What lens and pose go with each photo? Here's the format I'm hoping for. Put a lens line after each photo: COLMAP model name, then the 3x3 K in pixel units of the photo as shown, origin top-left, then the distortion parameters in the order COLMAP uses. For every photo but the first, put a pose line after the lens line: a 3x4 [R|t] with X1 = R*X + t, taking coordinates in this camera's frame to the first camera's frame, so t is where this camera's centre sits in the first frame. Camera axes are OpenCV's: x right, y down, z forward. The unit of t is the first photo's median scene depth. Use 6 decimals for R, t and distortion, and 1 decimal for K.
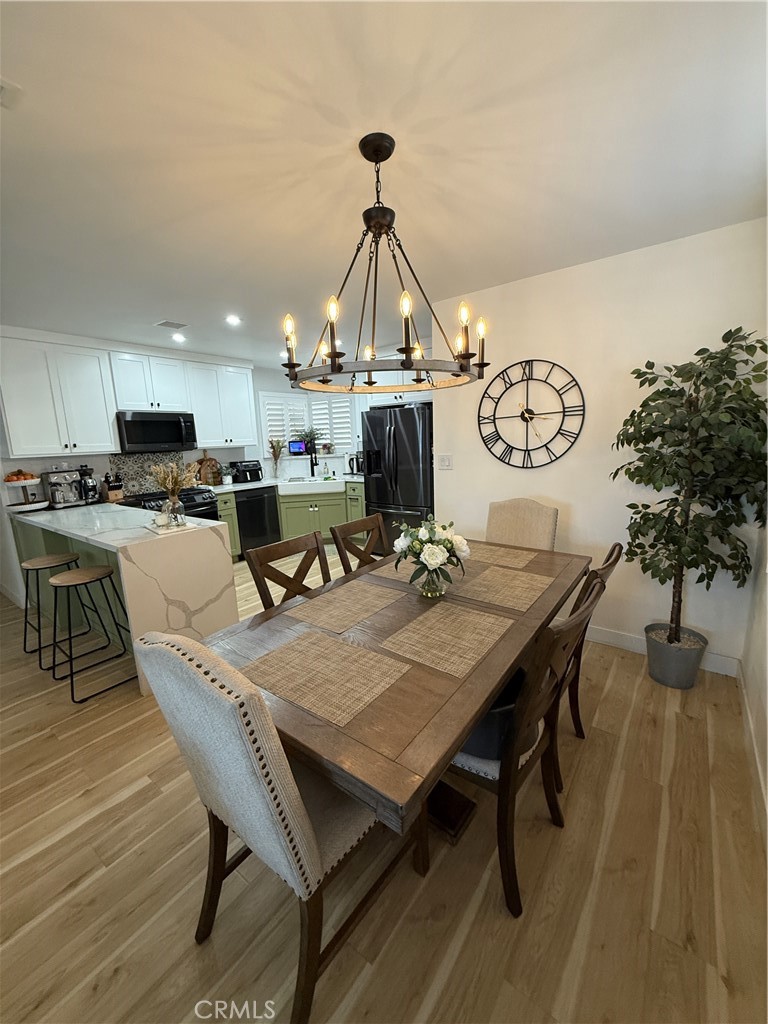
lens RADIAL K [[404.3, 0, 362.7], [0, 404.3, 509.9], [0, 0, 1]] dist [0.018638, -0.000384]
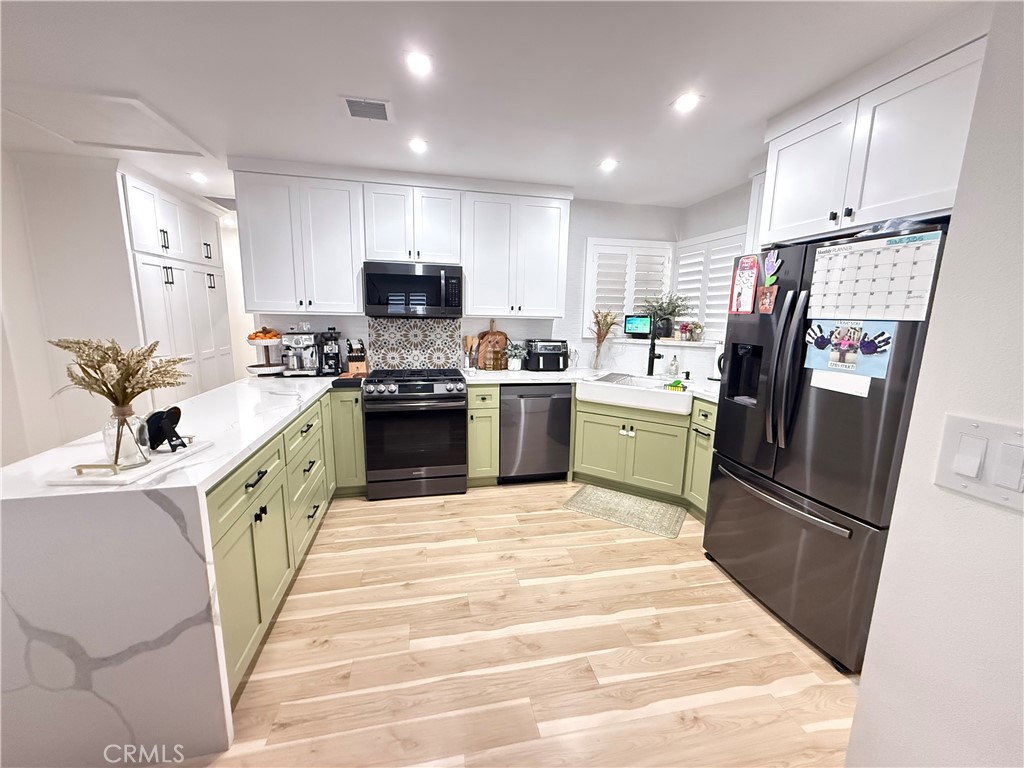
lens RADIAL K [[404.5, 0, 507.4], [0, 404.5, 387.8], [0, 0, 1]] dist [0.016987, 0.000073]
pose [[0.779934, 0.169443, -0.602488, 0.109148], [-0.161674, 0.984526, 0.067596, -0.098910], [0.604619, 0.044686, 0.795261, 0.542709]]
